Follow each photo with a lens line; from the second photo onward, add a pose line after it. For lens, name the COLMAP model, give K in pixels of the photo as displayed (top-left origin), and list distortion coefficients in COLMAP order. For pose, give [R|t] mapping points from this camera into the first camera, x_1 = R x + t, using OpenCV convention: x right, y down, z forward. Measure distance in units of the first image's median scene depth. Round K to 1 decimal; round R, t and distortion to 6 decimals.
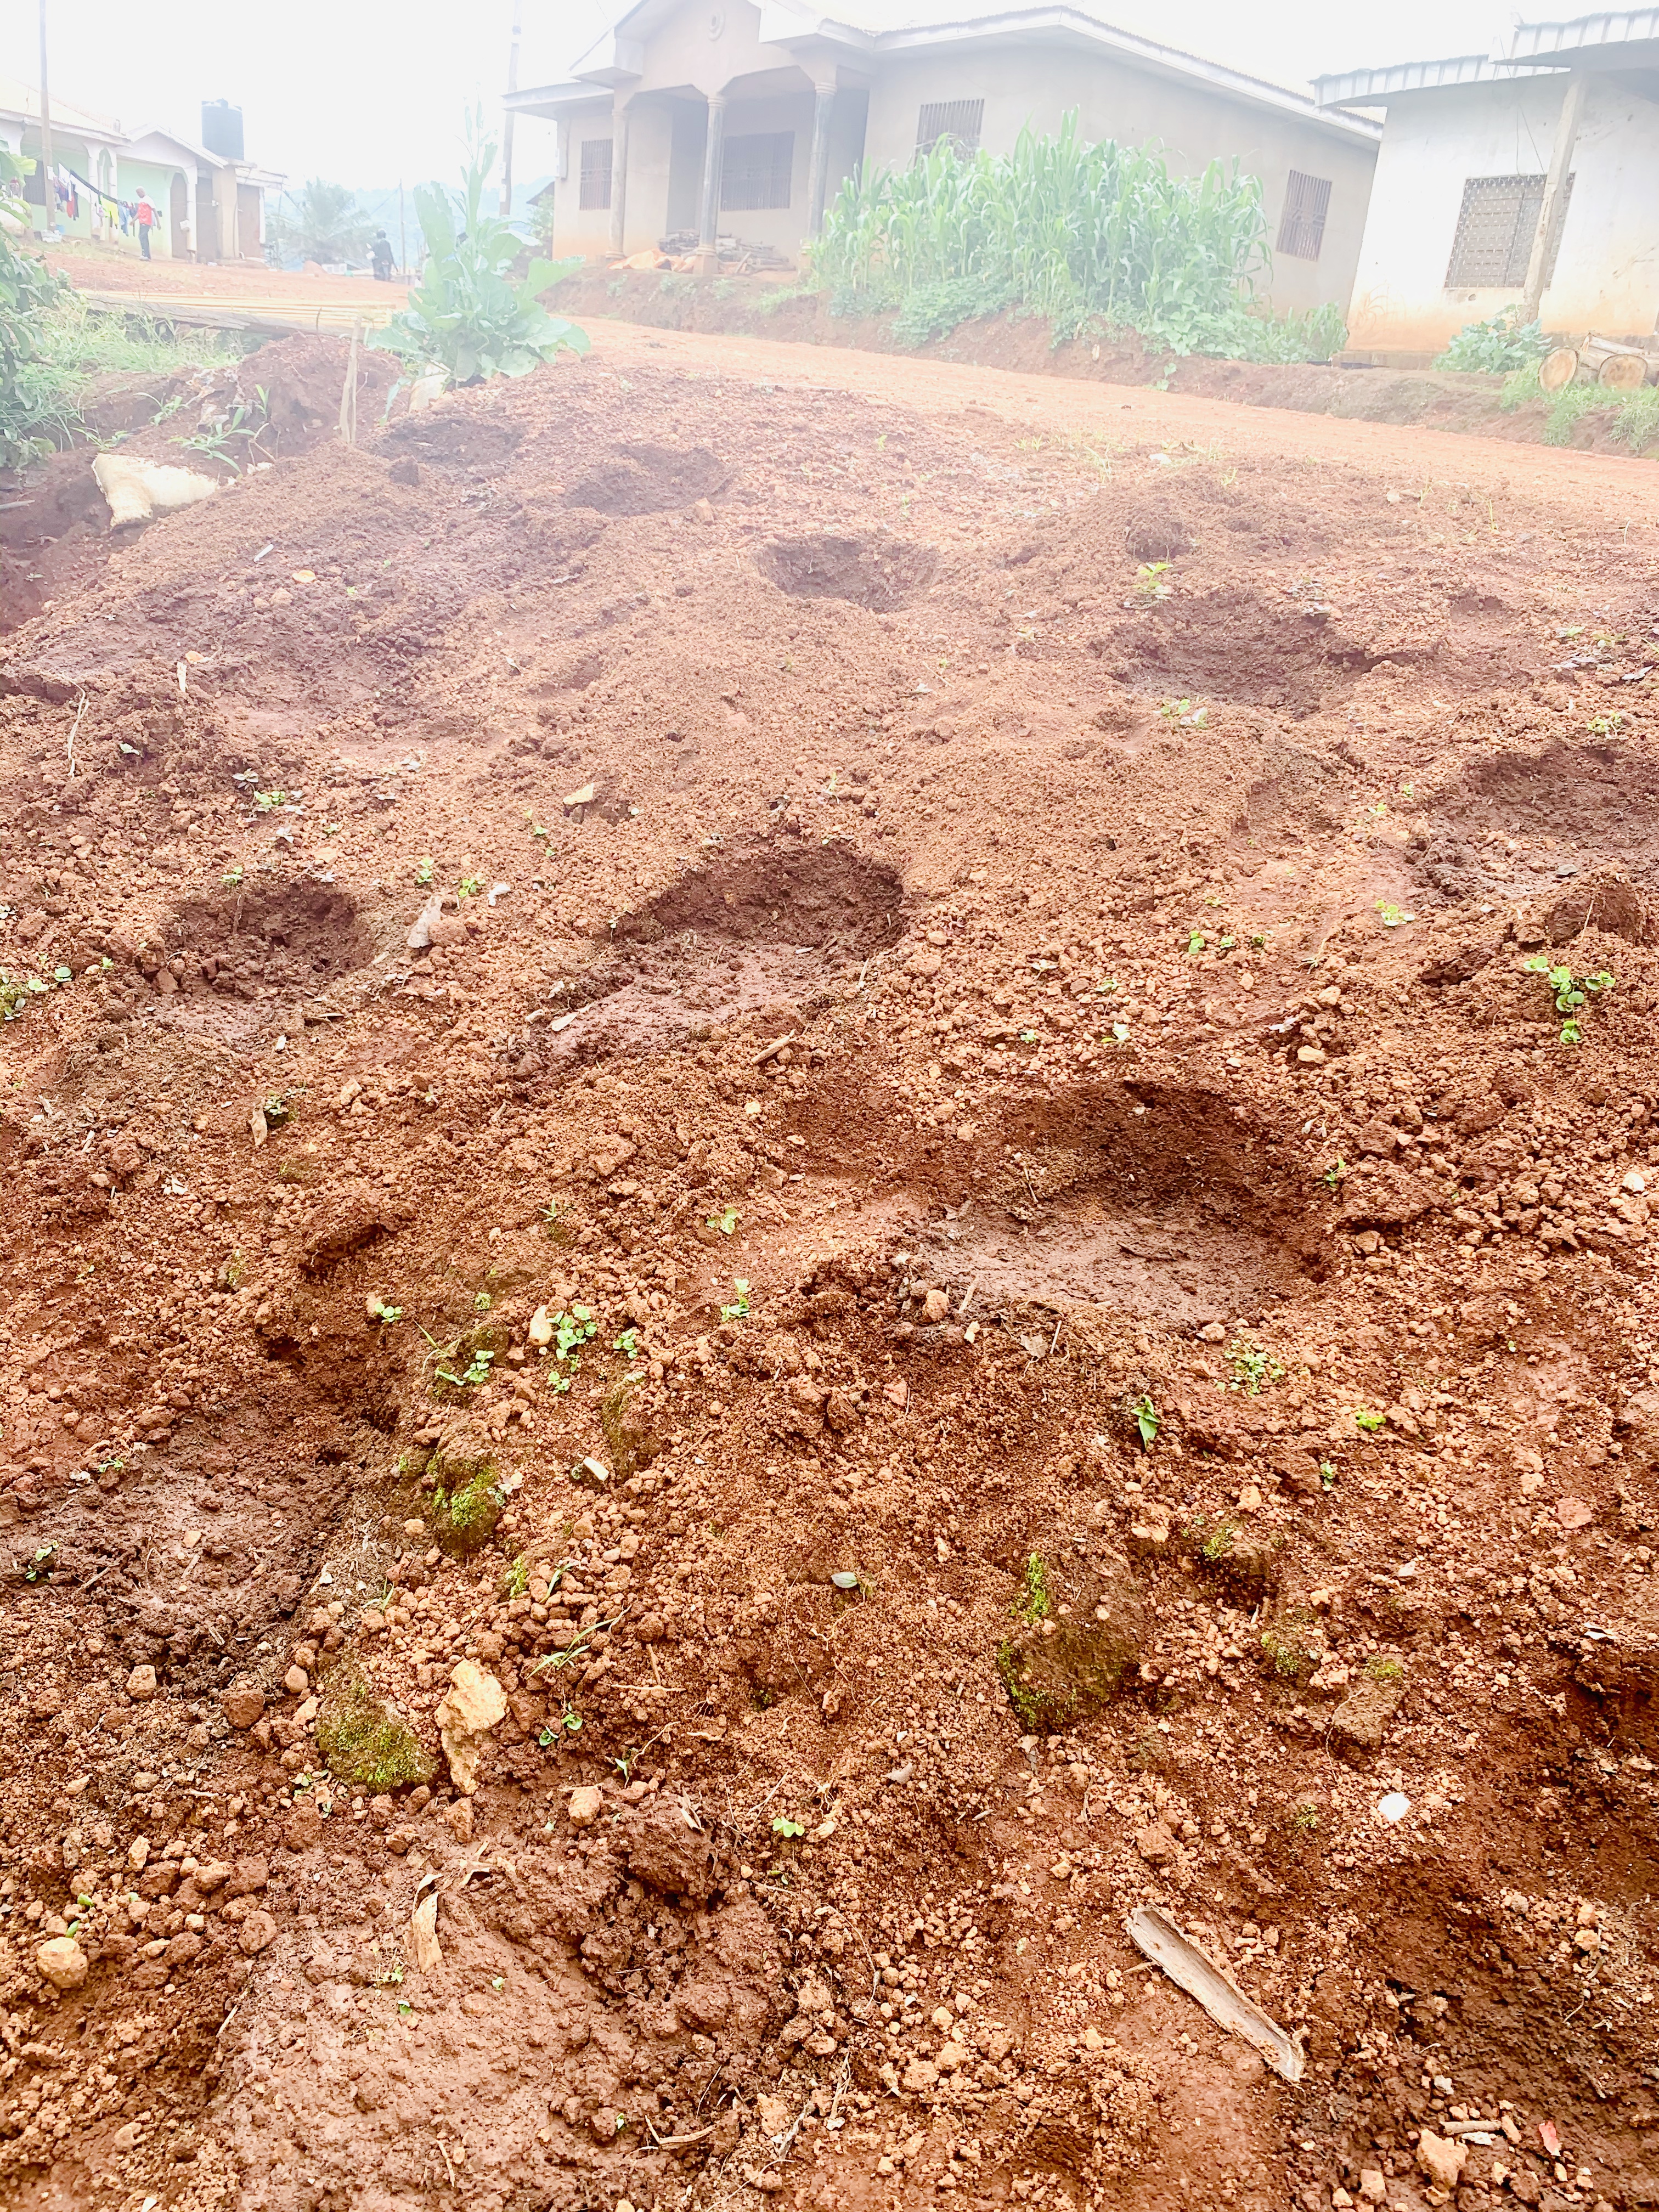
lens RADIAL K [[1647.9, 0, 829.5], [0, 1647.9, 1106.0], [0, 0, 1]] dist [0.134601, -0.410385]
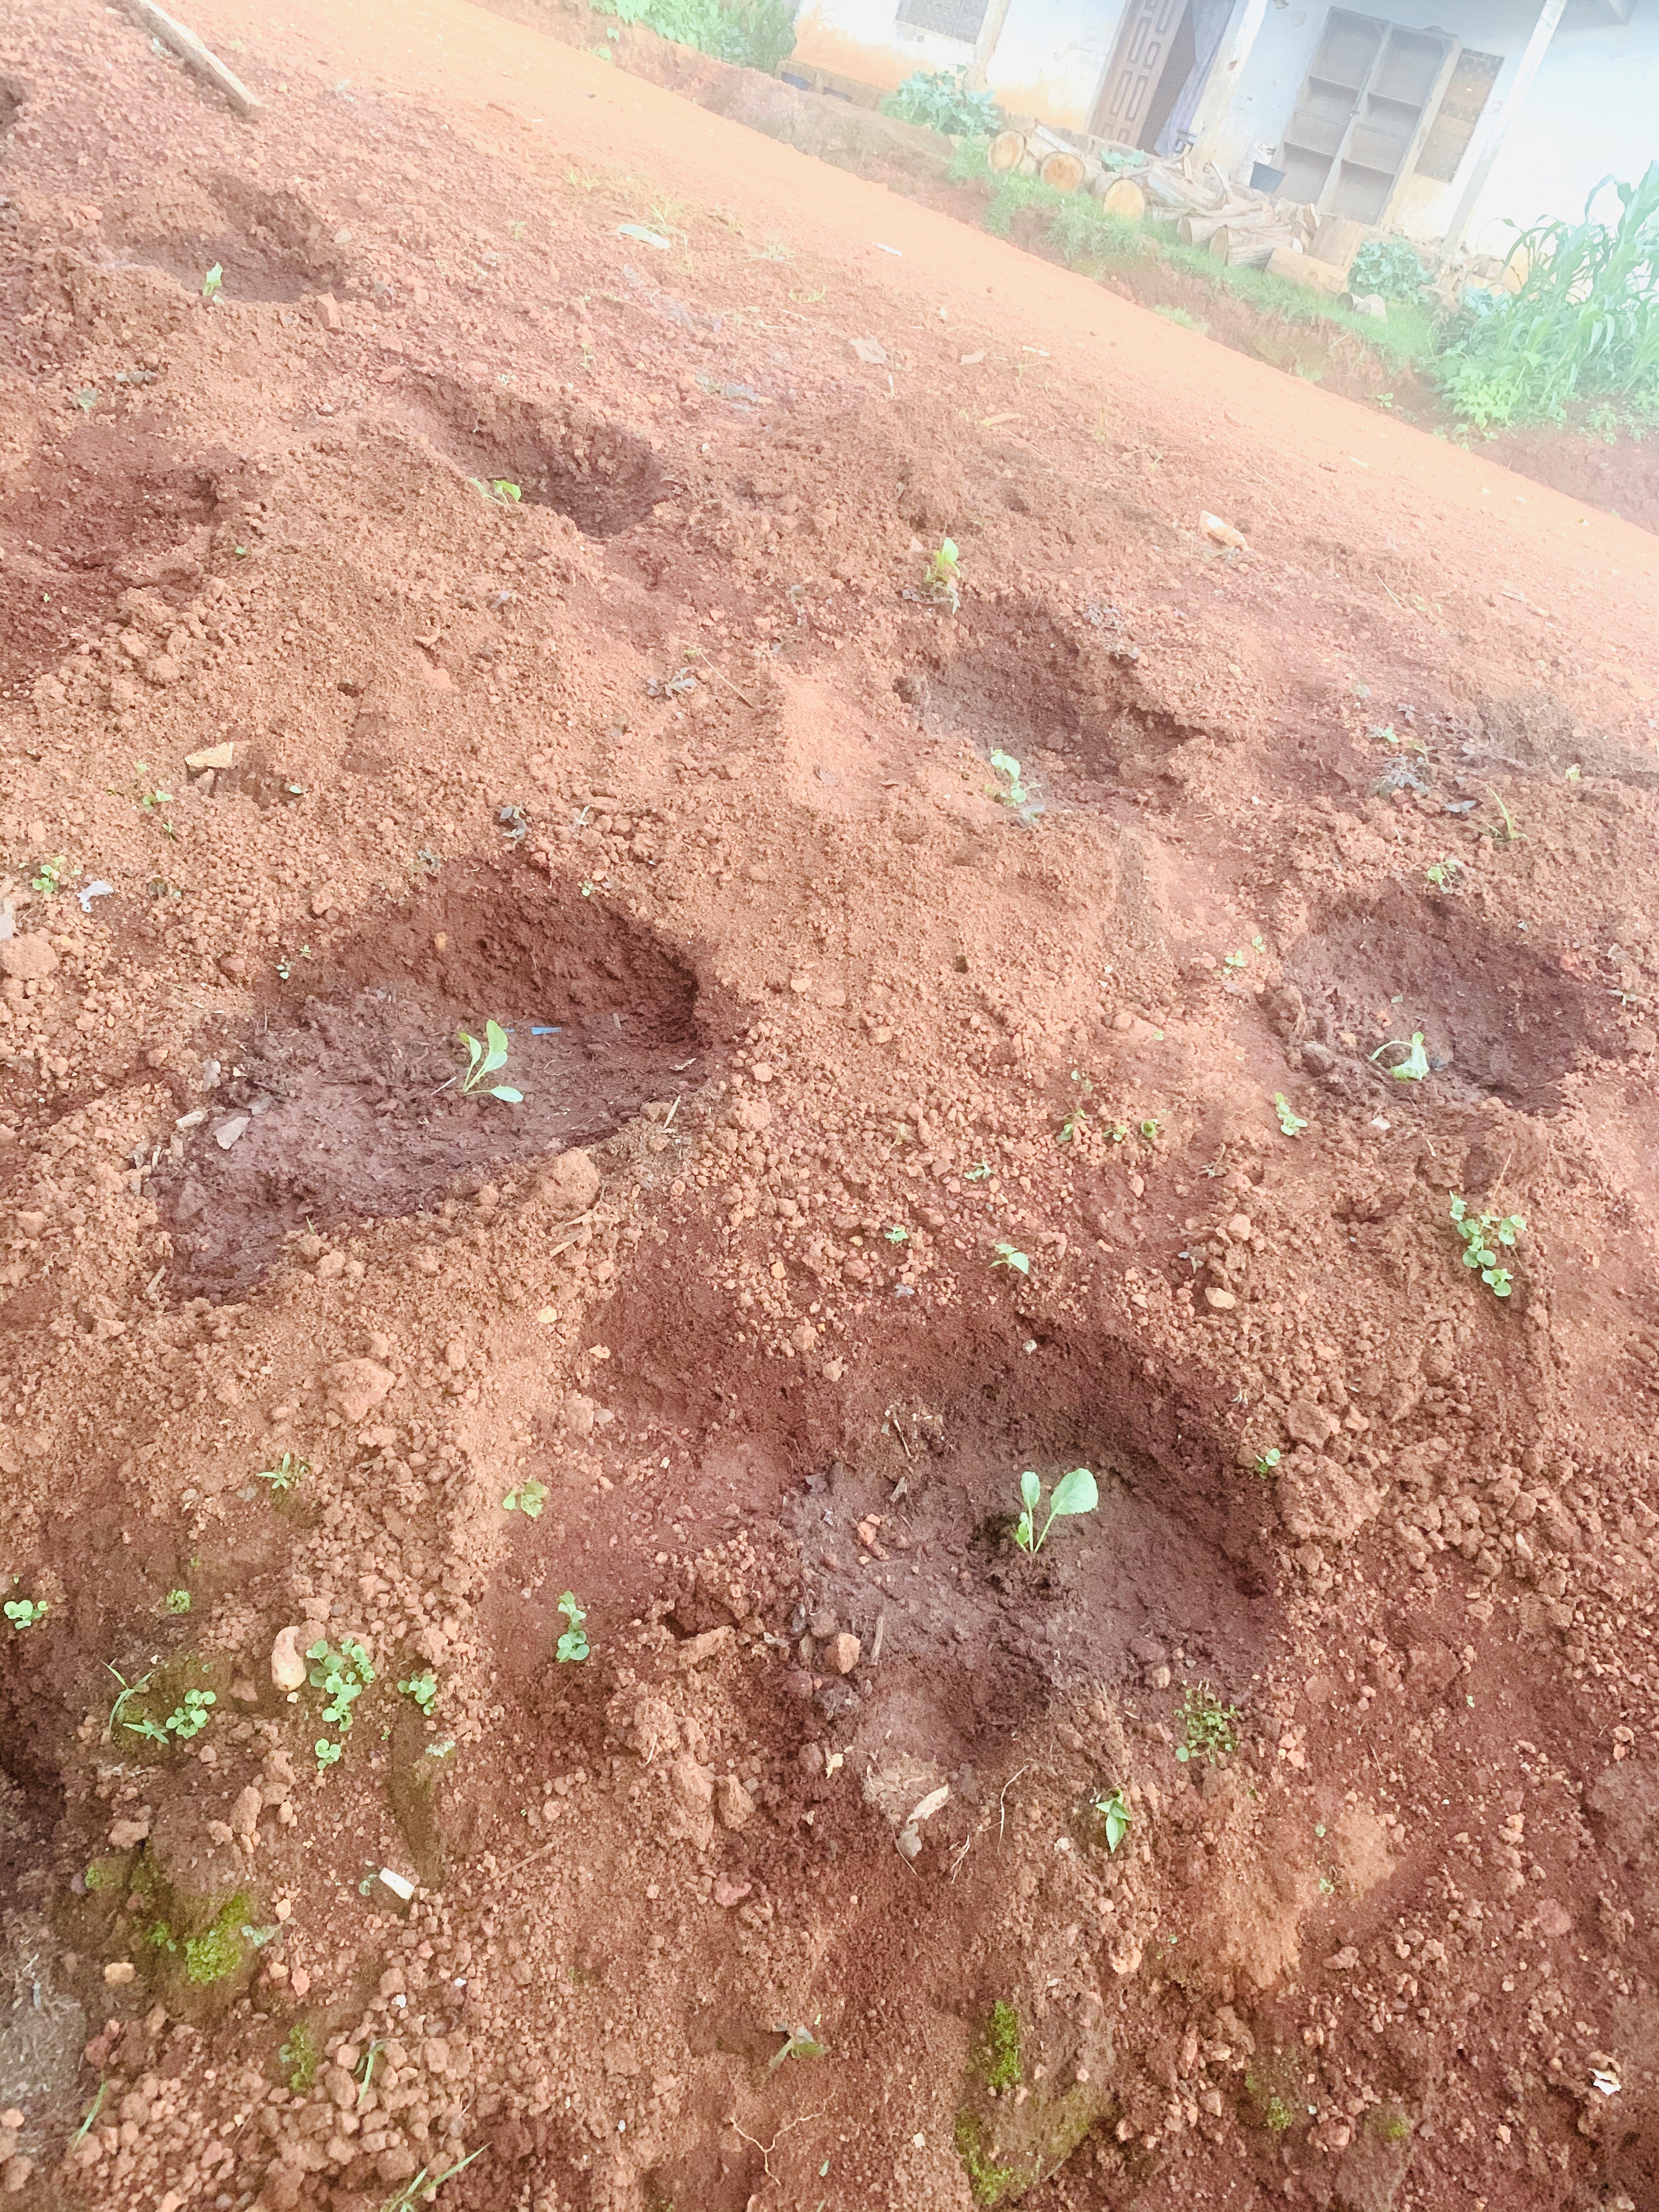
lens RADIAL K [[1632.2, 0, 829.5], [0, 1632.2, 1106.0], [0, 0, 1]] dist [0.000850, -0.008843]
pose [[0.924858, 0.034875, 0.378709, -0.235276], [-0.099751, 0.983168, 0.153067, -0.242513], [-0.366997, -0.179342, 0.912770, 0.299911]]
